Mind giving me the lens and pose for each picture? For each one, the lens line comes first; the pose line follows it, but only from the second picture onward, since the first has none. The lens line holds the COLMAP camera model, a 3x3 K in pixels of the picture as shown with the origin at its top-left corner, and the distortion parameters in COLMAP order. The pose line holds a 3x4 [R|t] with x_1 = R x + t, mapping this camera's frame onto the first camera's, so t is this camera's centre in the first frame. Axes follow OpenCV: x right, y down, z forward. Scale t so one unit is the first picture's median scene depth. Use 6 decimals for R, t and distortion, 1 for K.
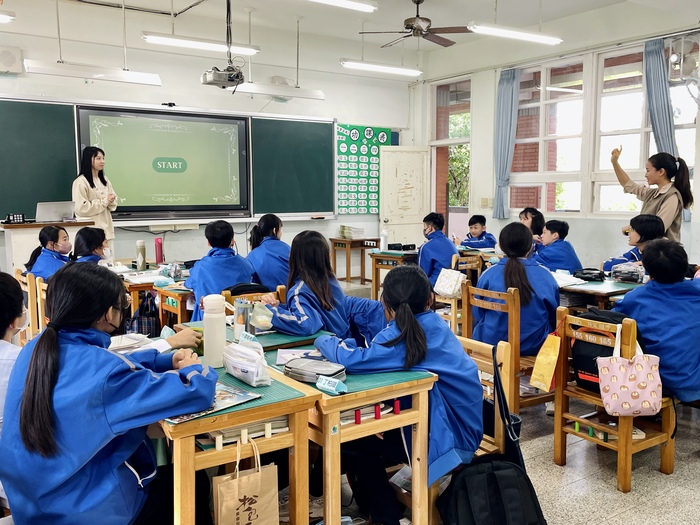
lens RADIAL K [[649.3, 0, 350.4], [0, 649.3, 263.7], [0, 0, 1]] dist [-0.003537, 0.000000]
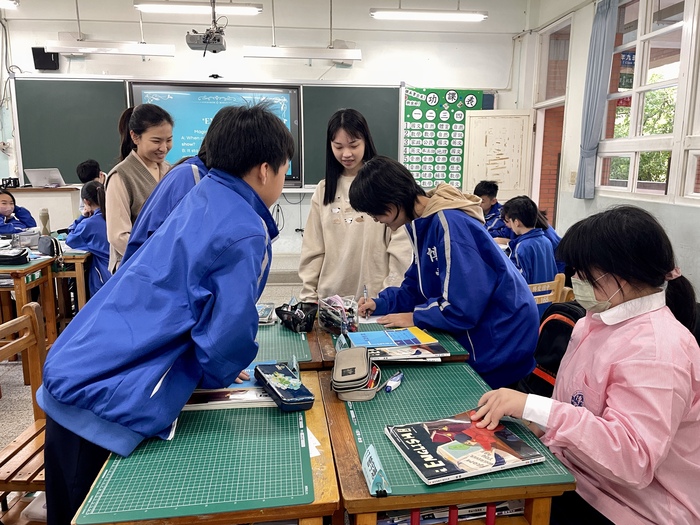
lens RADIAL K [[536.9, 0, 348.5], [0, 536.9, 258.5], [0, 0, 1]] dist [0.017565, -0.000377]
pose [[0.876906, 0.091371, -0.471897, 0.276426], [-0.058899, 0.994793, 0.083168, -0.032929], [0.477039, -0.045137, 0.877722, 0.273375]]
